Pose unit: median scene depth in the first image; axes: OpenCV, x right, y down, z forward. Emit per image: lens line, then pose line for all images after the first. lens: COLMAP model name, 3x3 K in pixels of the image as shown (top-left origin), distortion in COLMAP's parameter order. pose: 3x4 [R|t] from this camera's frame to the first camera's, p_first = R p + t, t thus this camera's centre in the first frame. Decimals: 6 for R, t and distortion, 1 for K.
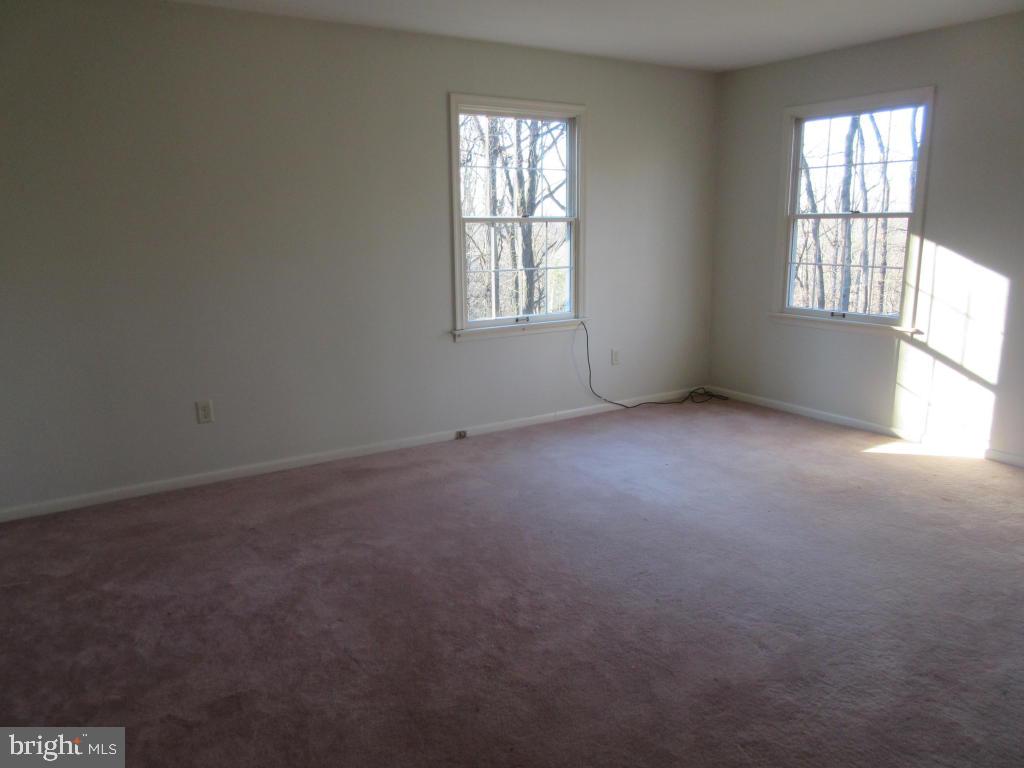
lens RADIAL K [[765.4, 0, 505.2], [0, 765.4, 377.2], [0, 0, 1]] dist [-0.004932, 0.012850]
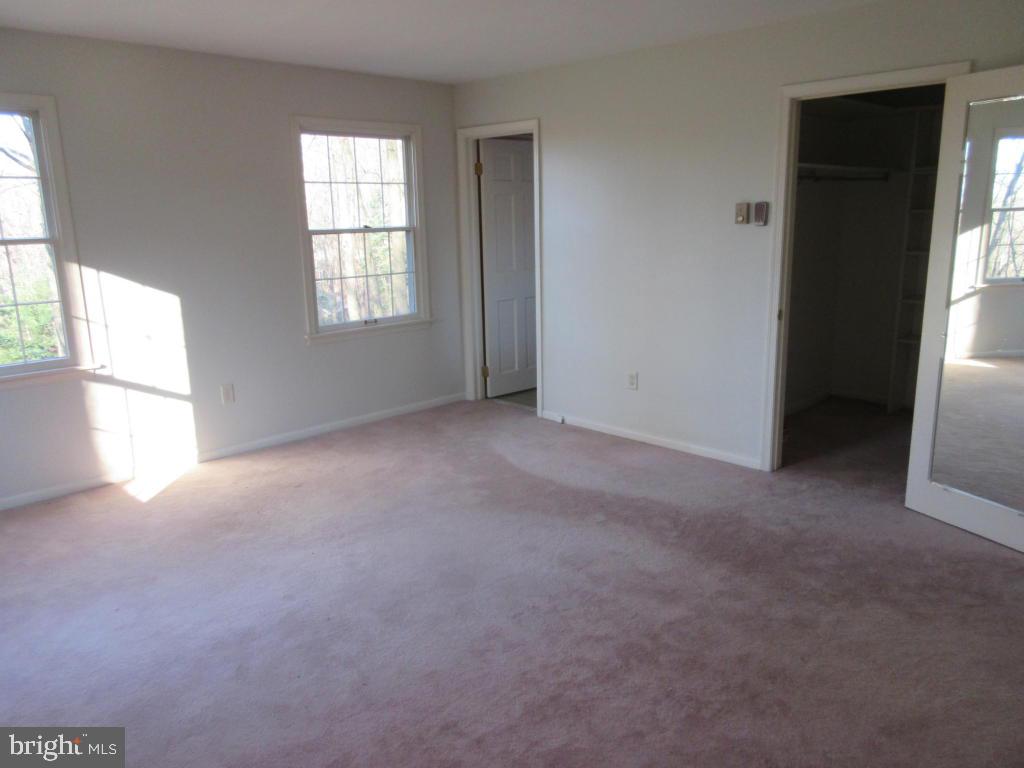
lens RADIAL K [[765.4, 0, 503.6], [0, 765.4, 392.9], [0, 0, 1]] dist [-0.004932, 0.012850]
pose [[-0.211229, -0.191349, 0.958524, -0.466584], [0.229621, 0.943492, 0.238950, -0.142617], [-0.950082, 0.270570, -0.155356, 0.717750]]
